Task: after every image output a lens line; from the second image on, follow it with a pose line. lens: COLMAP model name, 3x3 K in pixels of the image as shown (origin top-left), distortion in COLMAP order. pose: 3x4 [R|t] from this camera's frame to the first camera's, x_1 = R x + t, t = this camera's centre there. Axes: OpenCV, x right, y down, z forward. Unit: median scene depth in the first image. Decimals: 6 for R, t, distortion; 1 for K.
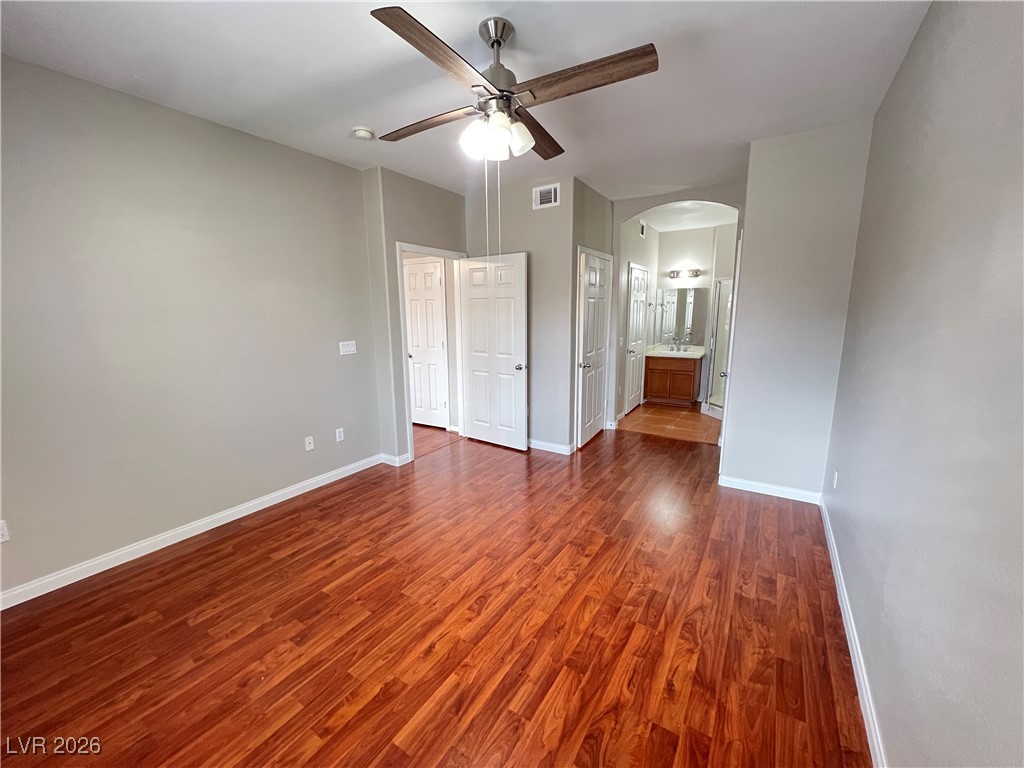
lens RADIAL K [[406.1, 0, 519.3], [0, 406.1, 385.1], [0, 0, 1]] dist [-0.002422, -0.000010]
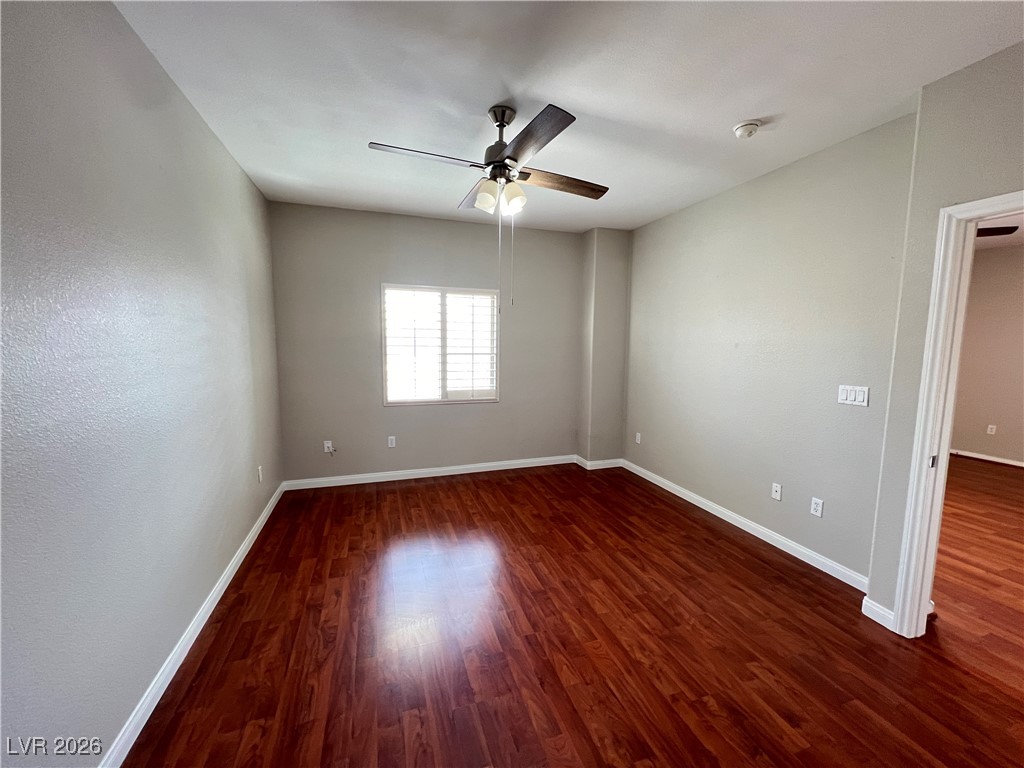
lens RADIAL K [[408.1, 0, 507.7], [0, 408.1, 374.9], [0, 0, 1]] dist [0.000537, -0.000053]
pose [[-0.641275, 0.066059, -0.764462, 0.710406], [-0.146140, 0.967536, 0.206198, -0.273005], [0.753266, 0.243948, -0.610802, 1.463476]]
